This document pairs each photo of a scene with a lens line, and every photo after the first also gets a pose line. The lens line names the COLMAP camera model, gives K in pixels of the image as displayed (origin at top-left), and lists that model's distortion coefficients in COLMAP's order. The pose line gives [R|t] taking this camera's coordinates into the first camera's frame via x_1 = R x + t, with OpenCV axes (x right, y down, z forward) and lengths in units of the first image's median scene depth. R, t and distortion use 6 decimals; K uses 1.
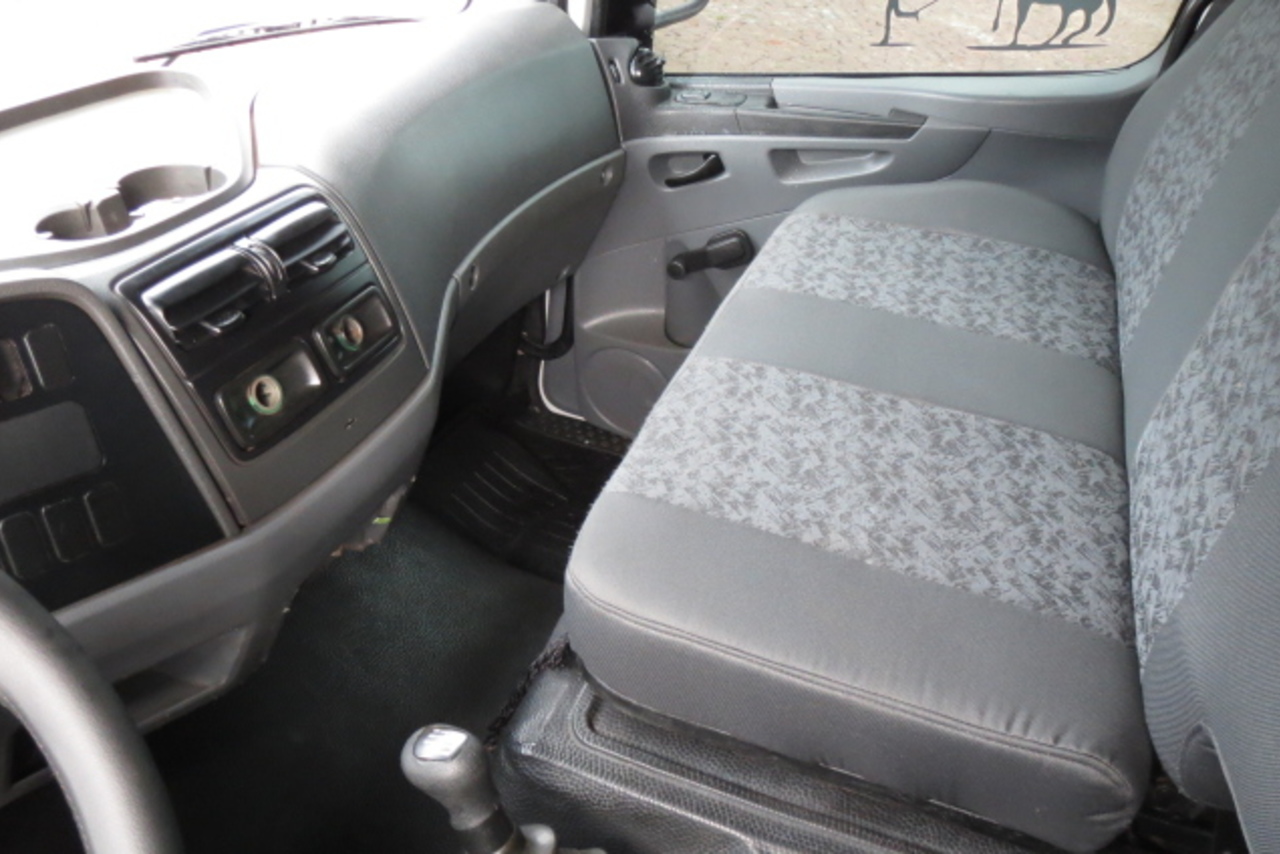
lens RADIAL K [[1098.3, 0, 615.4], [0, 1098.3, 426.6], [0, 0, 1]] dist [-0.008178, -0.007632]
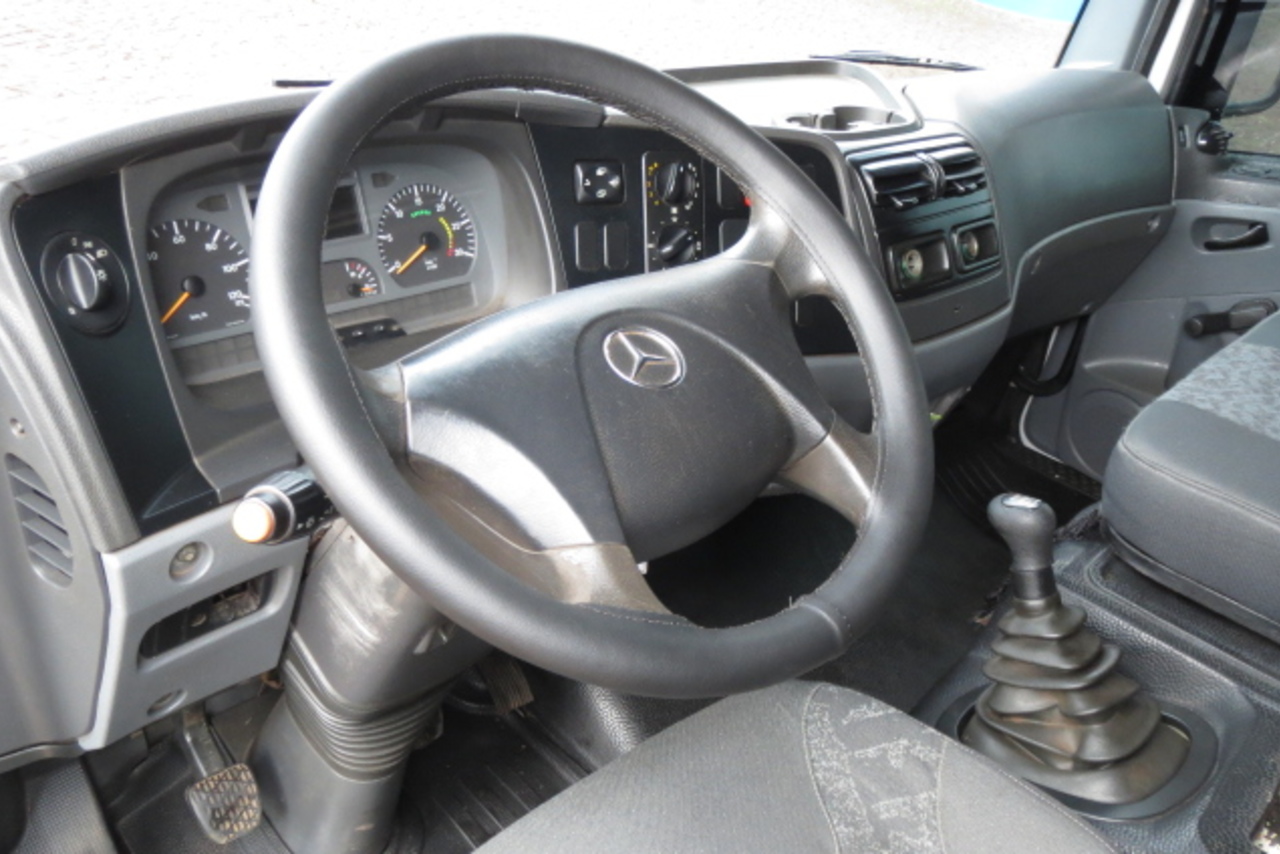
lens RADIAL K [[1081.6, 0, 640.0], [0, 1081.6, 427.0], [0, 0, 1]] dist [-0.007345, 0.004484]
pose [[0.913479, 0.227854, -0.337102, -0.076111], [-0.260380, 0.963995, -0.053994, 0.186956], [0.312662, 0.137097, 0.939918, -0.188959]]
